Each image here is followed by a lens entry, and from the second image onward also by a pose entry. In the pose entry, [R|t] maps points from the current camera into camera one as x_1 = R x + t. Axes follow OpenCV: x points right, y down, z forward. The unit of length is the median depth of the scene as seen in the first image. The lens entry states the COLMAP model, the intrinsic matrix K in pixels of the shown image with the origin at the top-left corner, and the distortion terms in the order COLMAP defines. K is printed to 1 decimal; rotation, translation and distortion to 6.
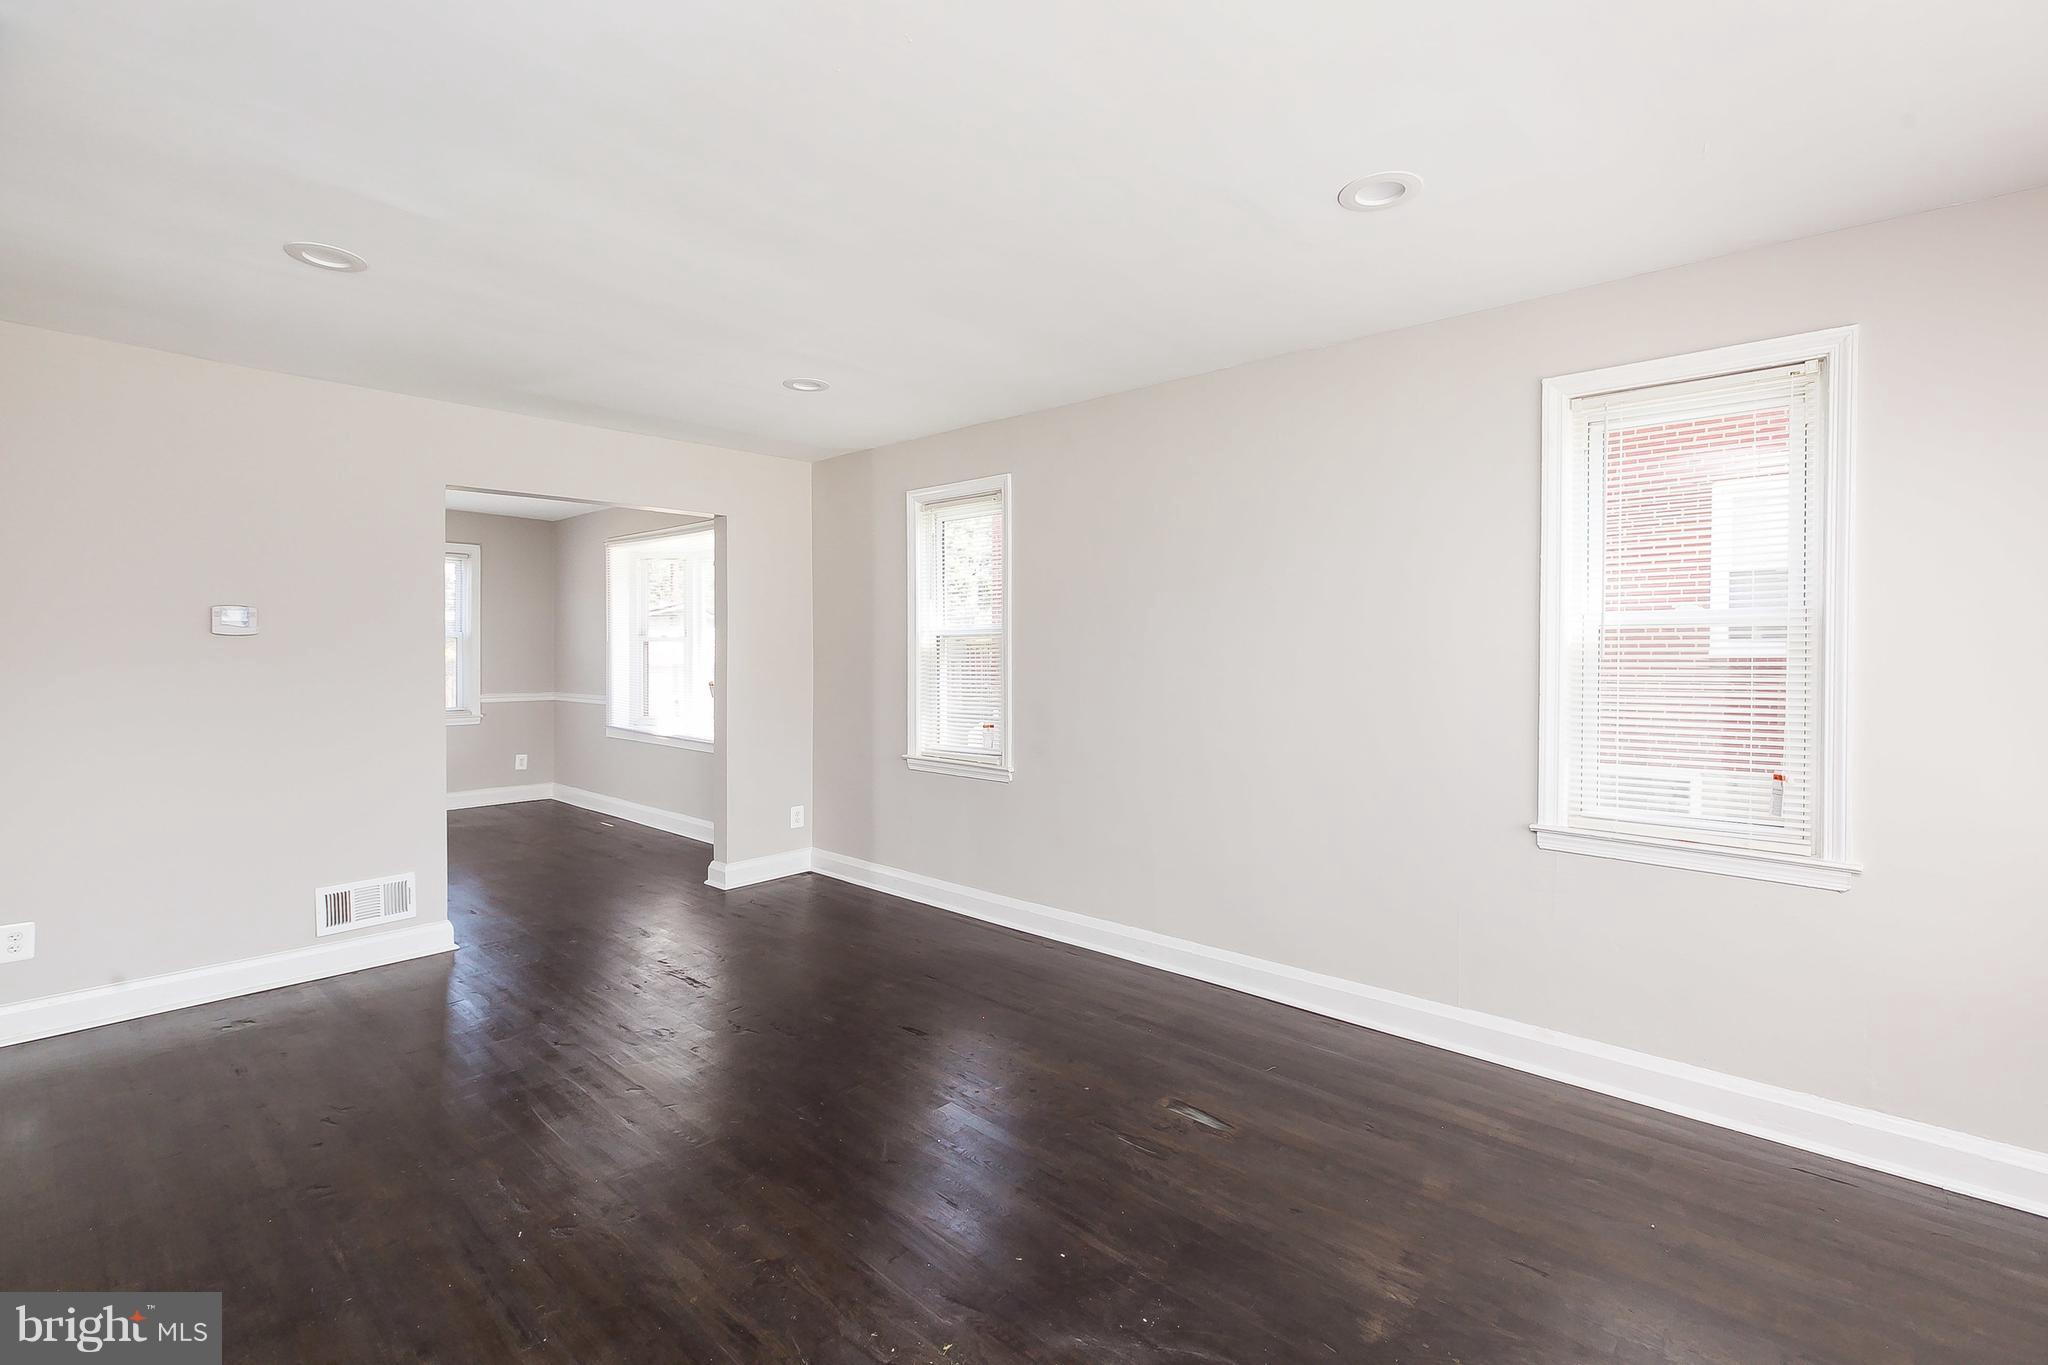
lens RADIAL K [[895.6, 0, 1024.0], [0, 895.6, 682.5], [0, 0, 1]] dist [-0.001541, -0.000063]
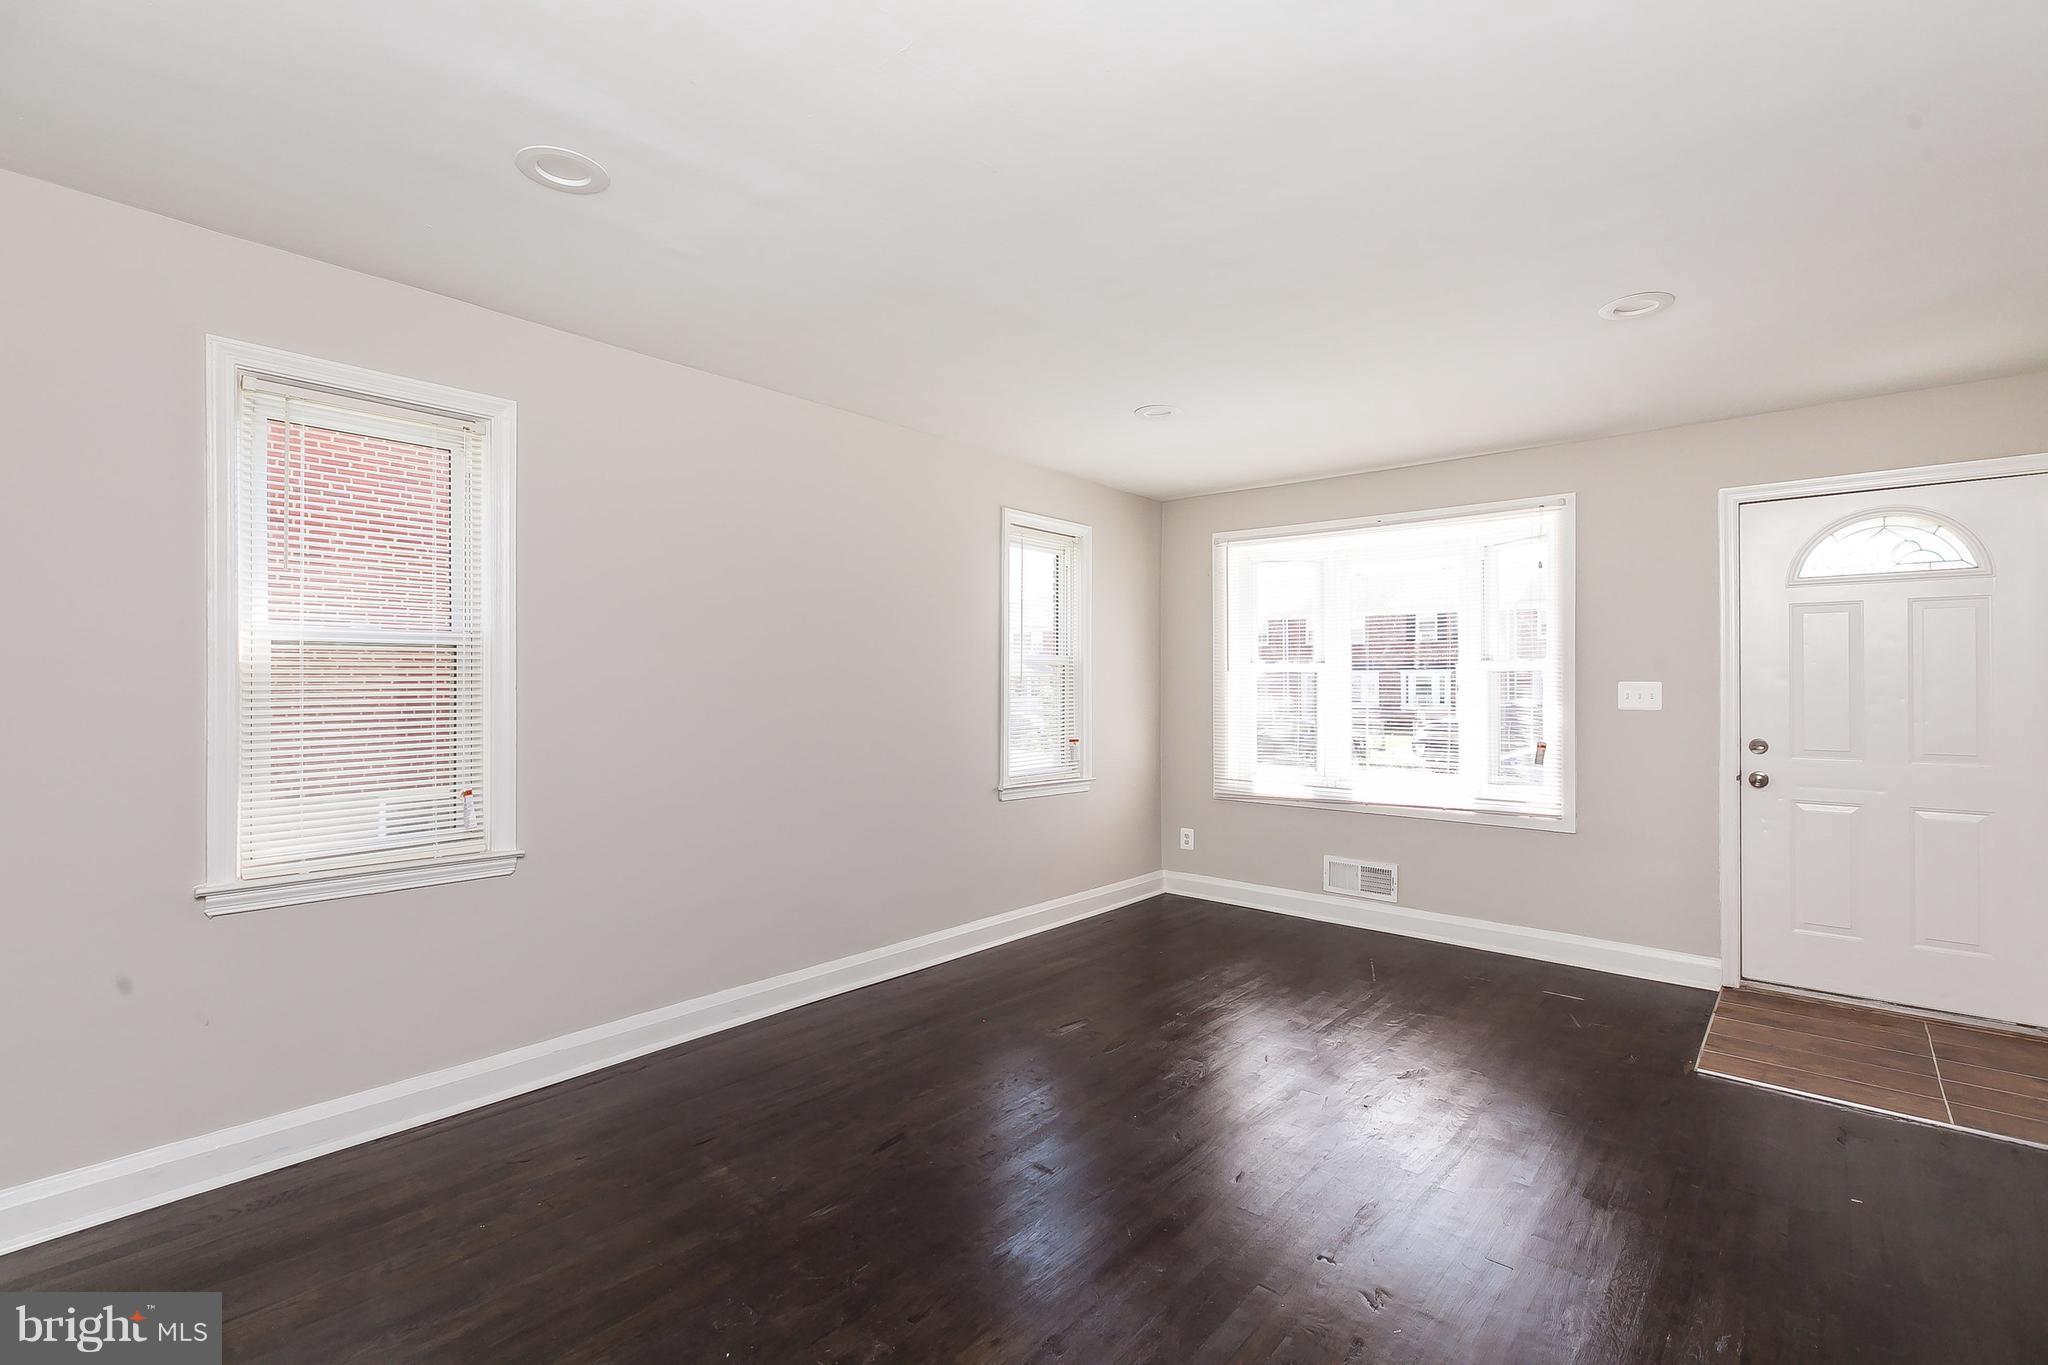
lens RADIAL K [[919.3, 0, 1035.4], [0, 919.3, 680.8], [0, 0, 1]] dist [-0.001327, 0.000059]
pose [[-0.022339, 0.000746, 0.999750, -1.090763], [0.026739, 0.999642, -0.000148, -0.026949], [-0.999393, 0.026729, -0.022351, 1.000220]]
